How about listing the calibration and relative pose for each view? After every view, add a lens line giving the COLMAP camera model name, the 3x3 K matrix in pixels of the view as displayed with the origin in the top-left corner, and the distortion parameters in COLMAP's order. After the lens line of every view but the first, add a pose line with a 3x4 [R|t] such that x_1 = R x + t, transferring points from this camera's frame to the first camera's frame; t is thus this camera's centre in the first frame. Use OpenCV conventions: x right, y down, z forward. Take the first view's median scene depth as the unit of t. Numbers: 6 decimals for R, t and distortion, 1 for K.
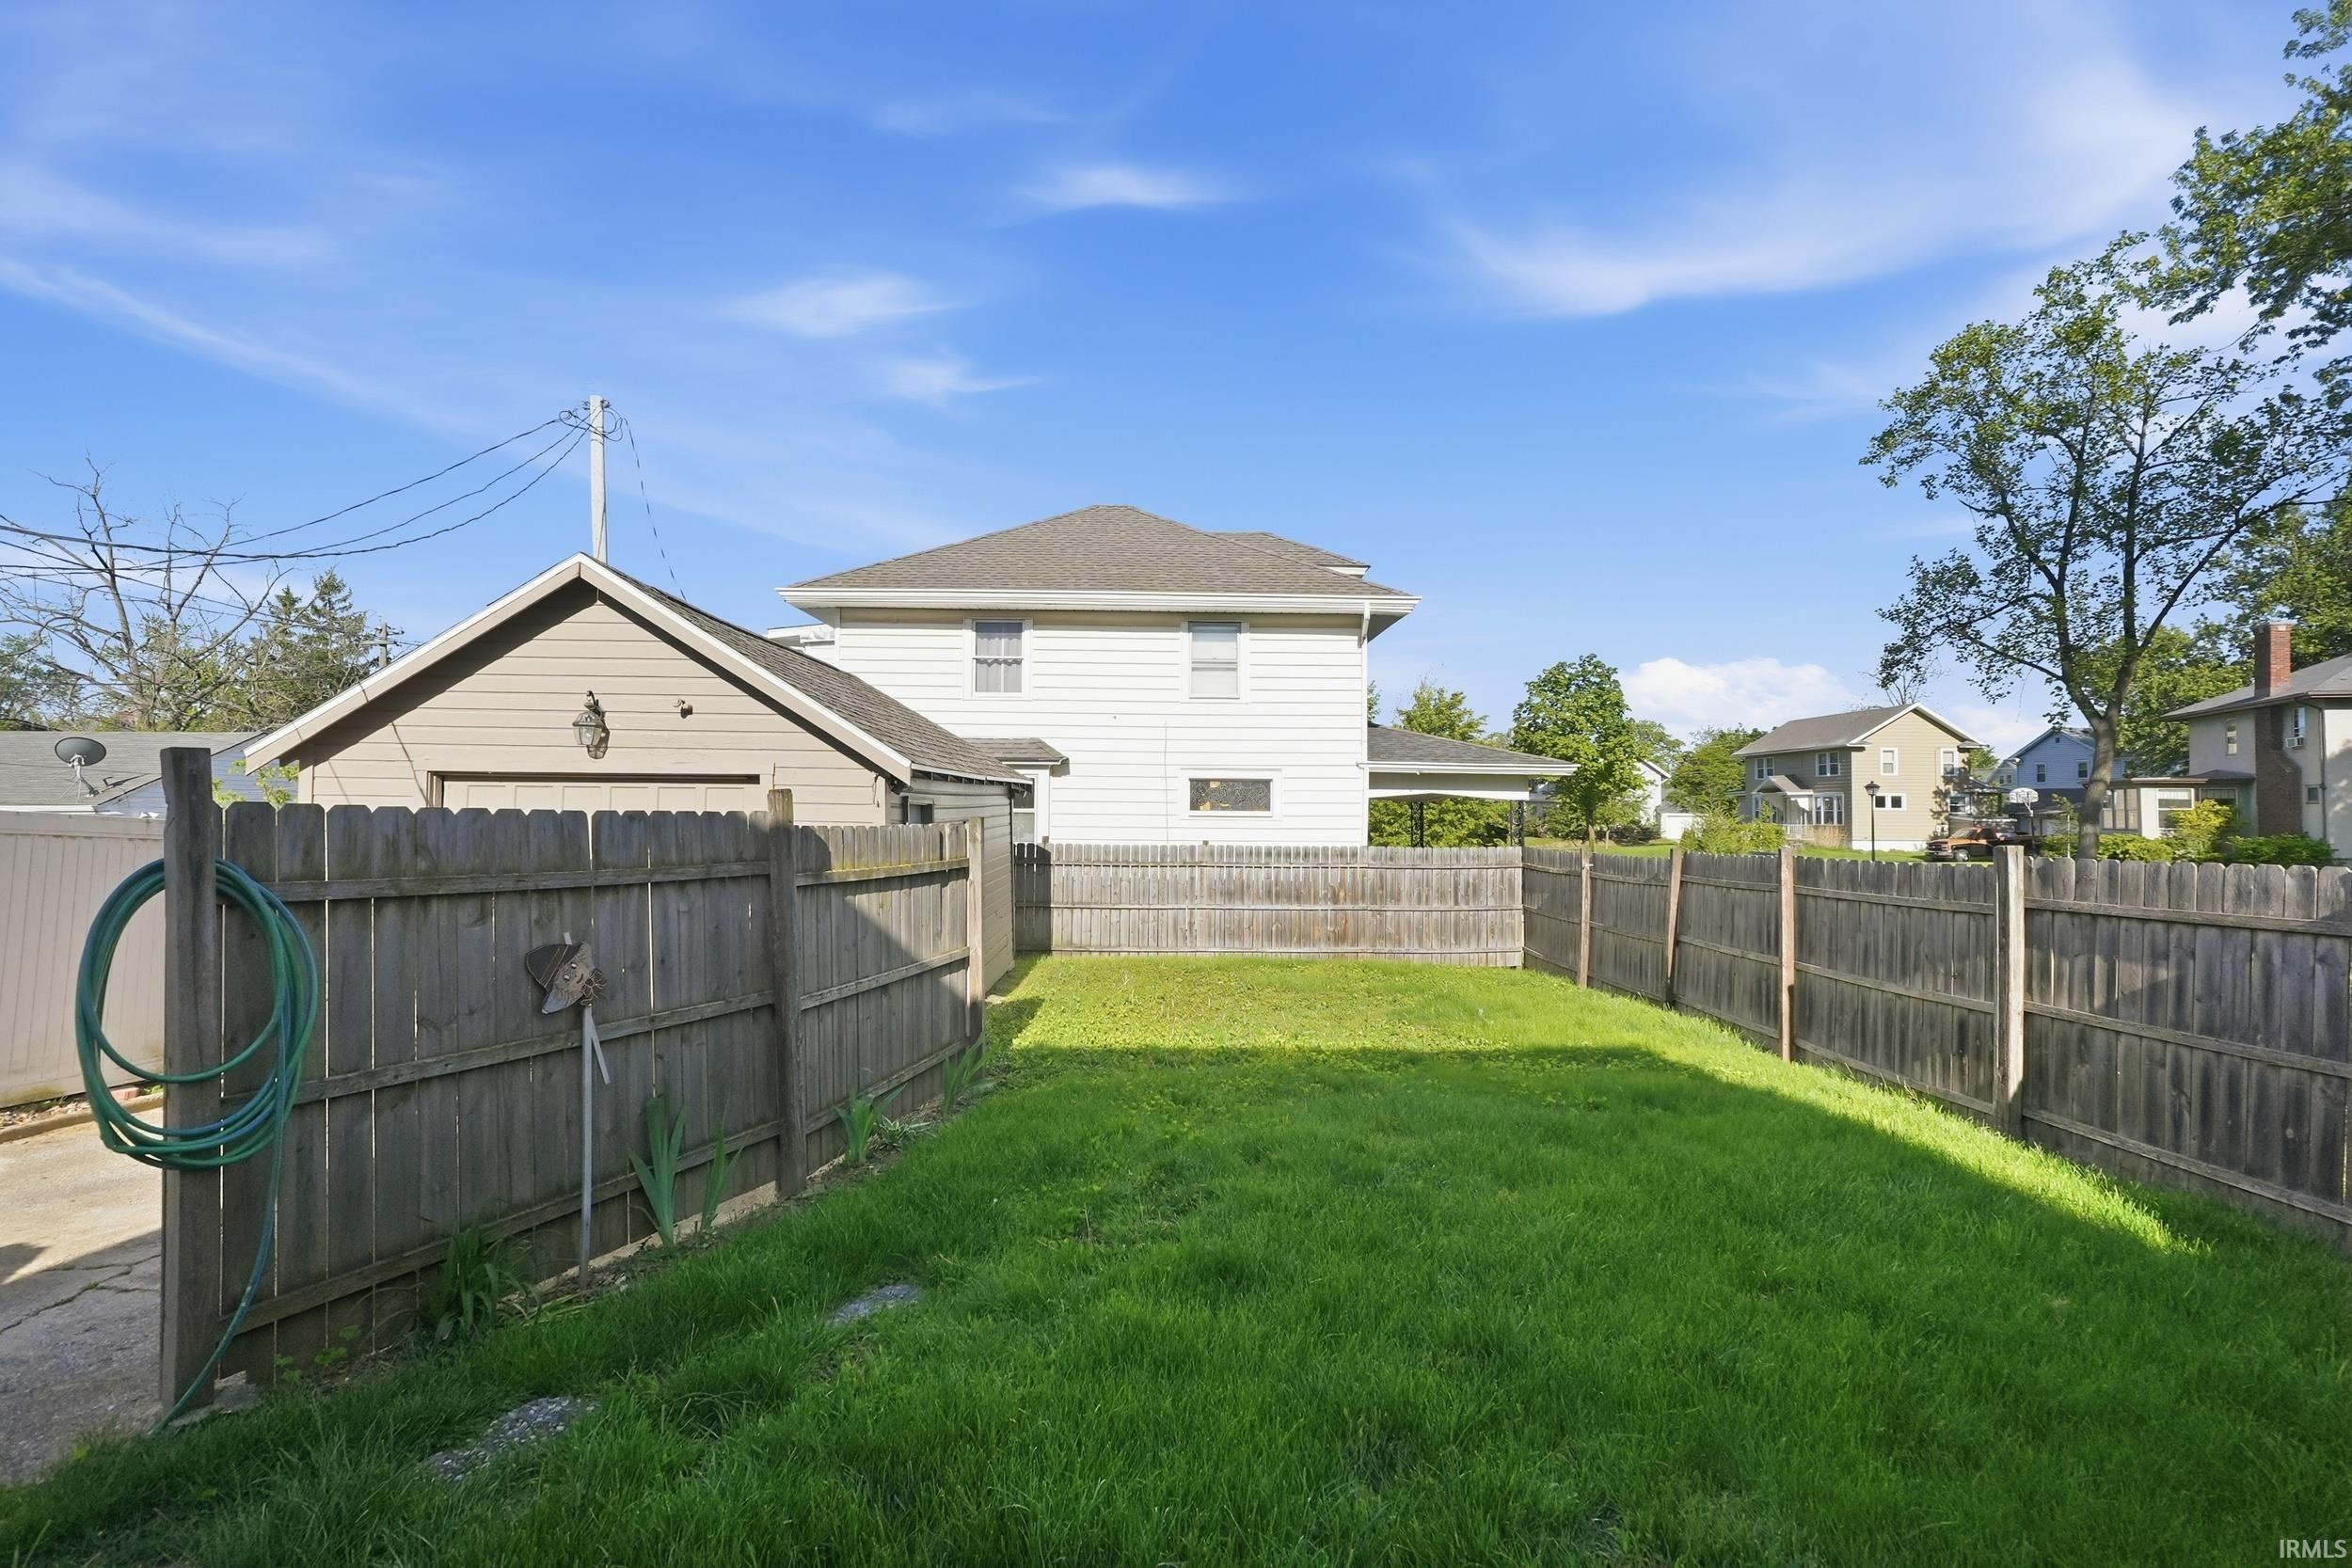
lens RADIAL K [[1076.6, 0, 1174.5], [0, 1076.6, 772.8], [0, 0, 1]] dist [-0.002374, -0.000310]
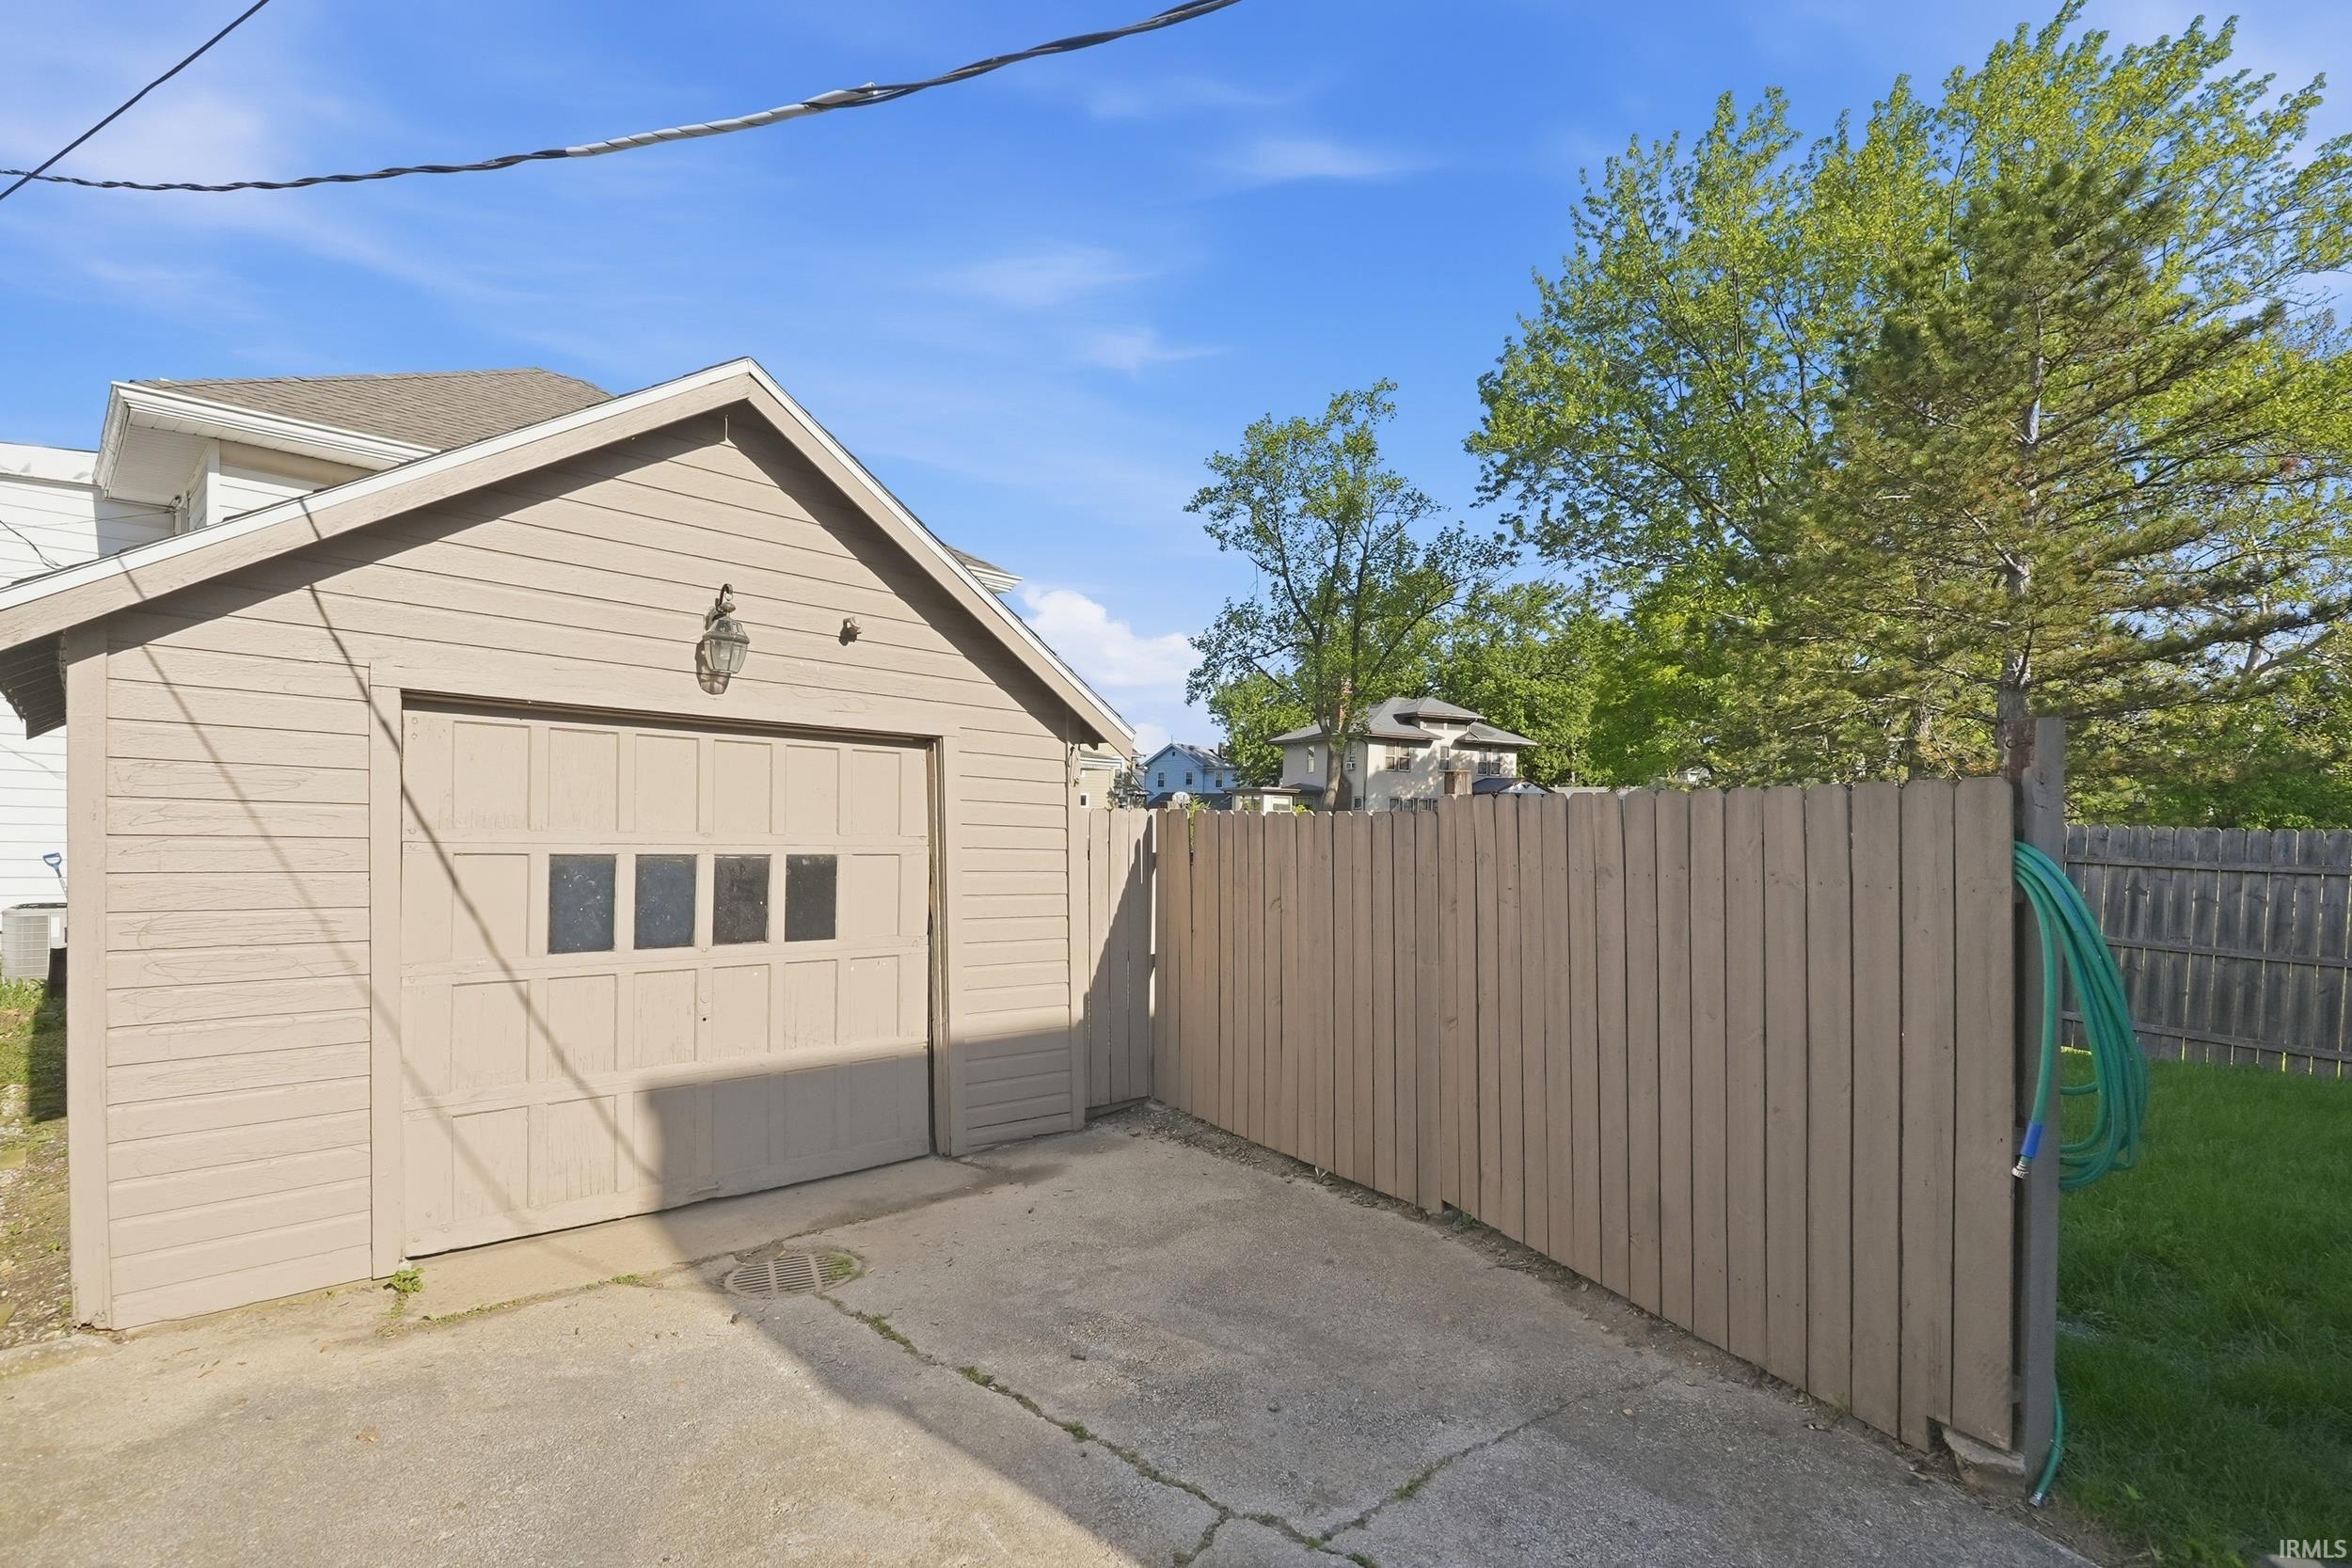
lens RADIAL K [[1155.5, 0, 1174.5], [0, 1155.5, 840.2], [0, 0, 1]] dist [0.000347, 0.001037]
pose [[0.711874, 0.000557, 0.702307, -0.261413], [-0.049264, 0.997576, 0.049144, 0.008094], [-0.700578, -0.069582, 0.710175, 0.105647]]
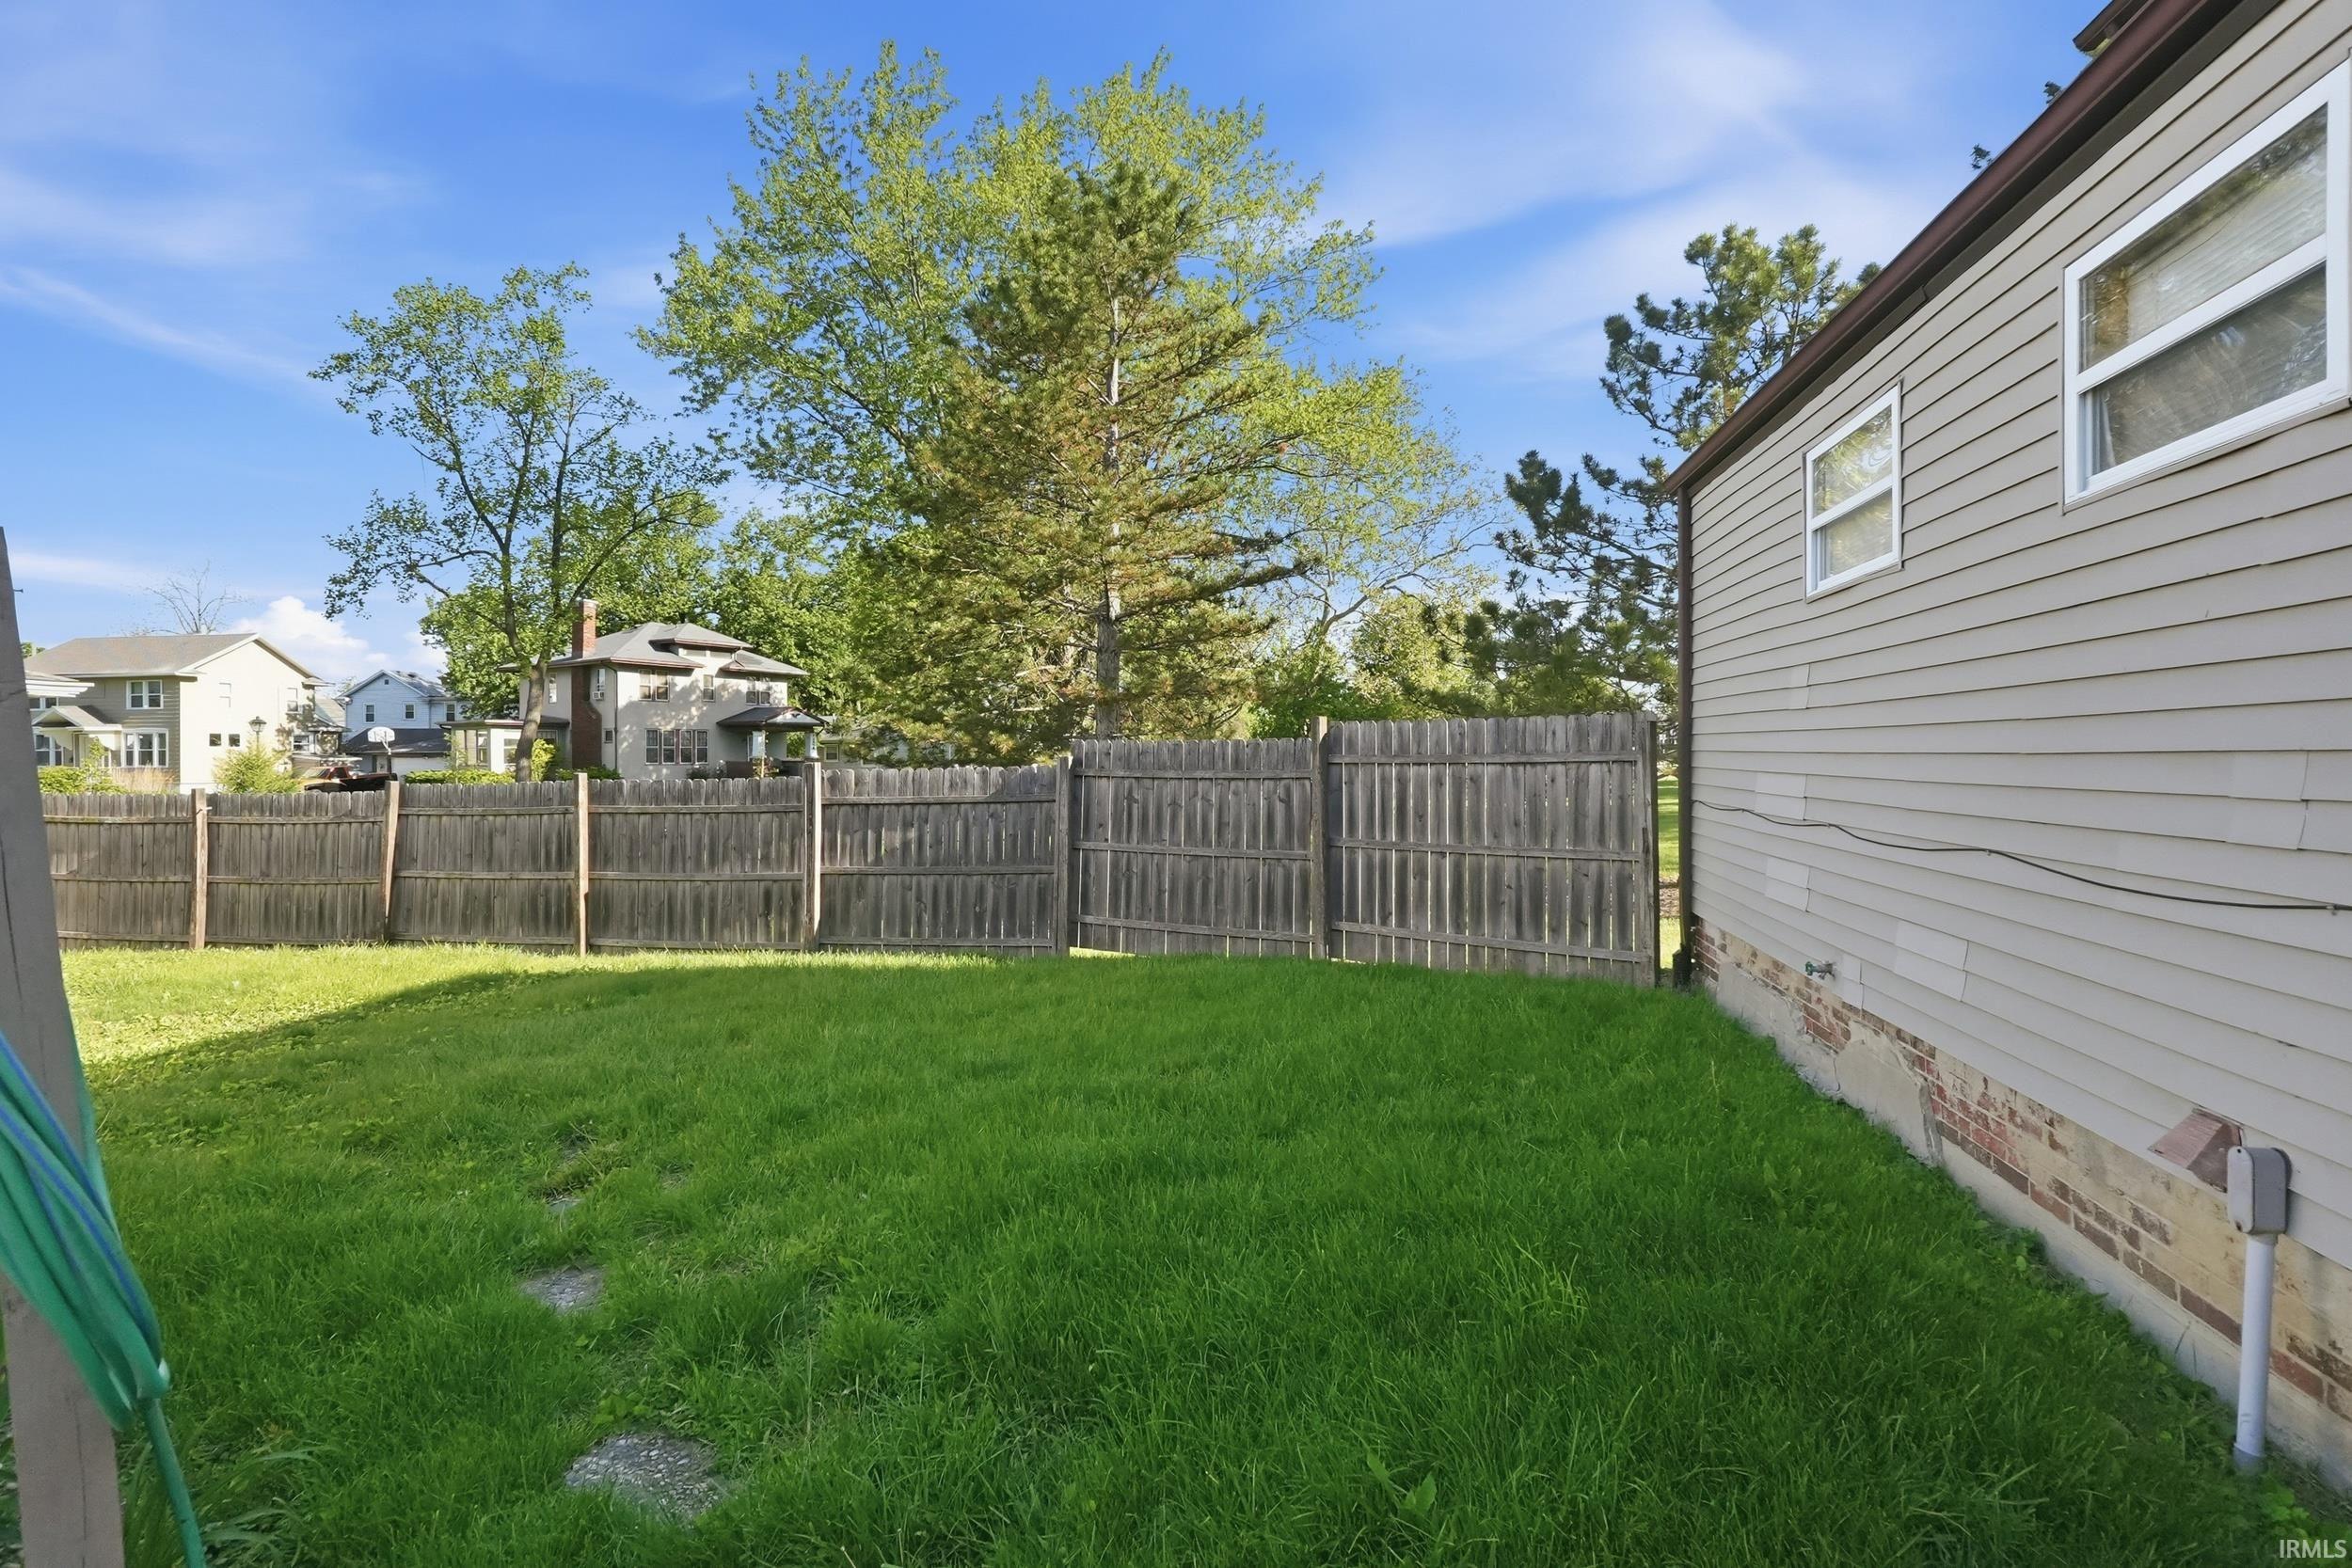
lens RADIAL K [[1113.3, 0, 1170.4], [0, 1113.3, 753.4], [0, 0, 1]] dist [0.001942, 0.000772]
pose [[0.216696, -0.004244, 0.976230, -0.157632], [-0.031308, 0.999446, 0.011295, 0.006267], [-0.975737, -0.033012, 0.216444, 0.053749]]
